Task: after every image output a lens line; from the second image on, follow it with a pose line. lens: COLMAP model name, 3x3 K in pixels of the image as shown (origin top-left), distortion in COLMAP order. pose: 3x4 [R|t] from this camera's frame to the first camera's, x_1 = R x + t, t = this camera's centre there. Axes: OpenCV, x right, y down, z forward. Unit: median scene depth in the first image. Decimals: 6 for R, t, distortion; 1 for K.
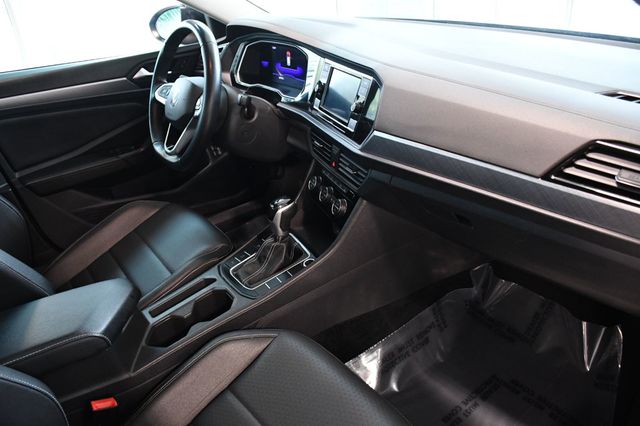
lens RADIAL K [[509.5, 0, 320.0], [0, 509.5, 213.0], [0, 0, 1]] dist [-0.139059, 0.102198]
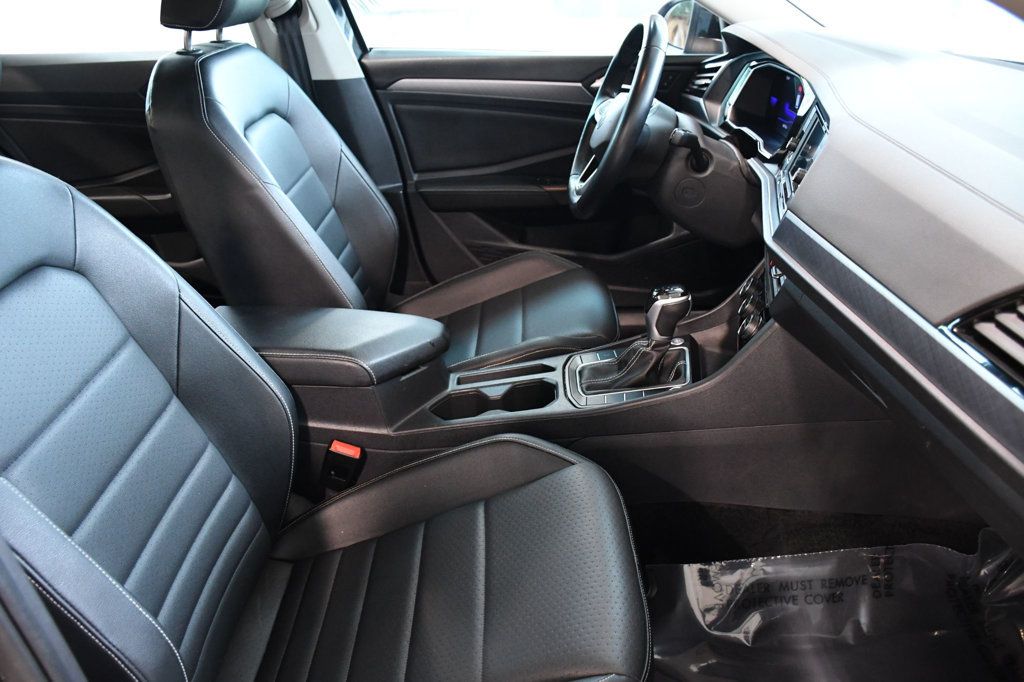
lens RADIAL K [[815.2, 0, 512.0], [0, 815.2, 341.0], [0, 0, 1]] dist [-0.139059, 0.102198]
pose [[0.798485, 0.314206, -0.513513, 0.289725], [-0.314656, 0.945027, 0.088965, 0.008940], [0.513237, 0.090543, 0.853457, -0.014015]]
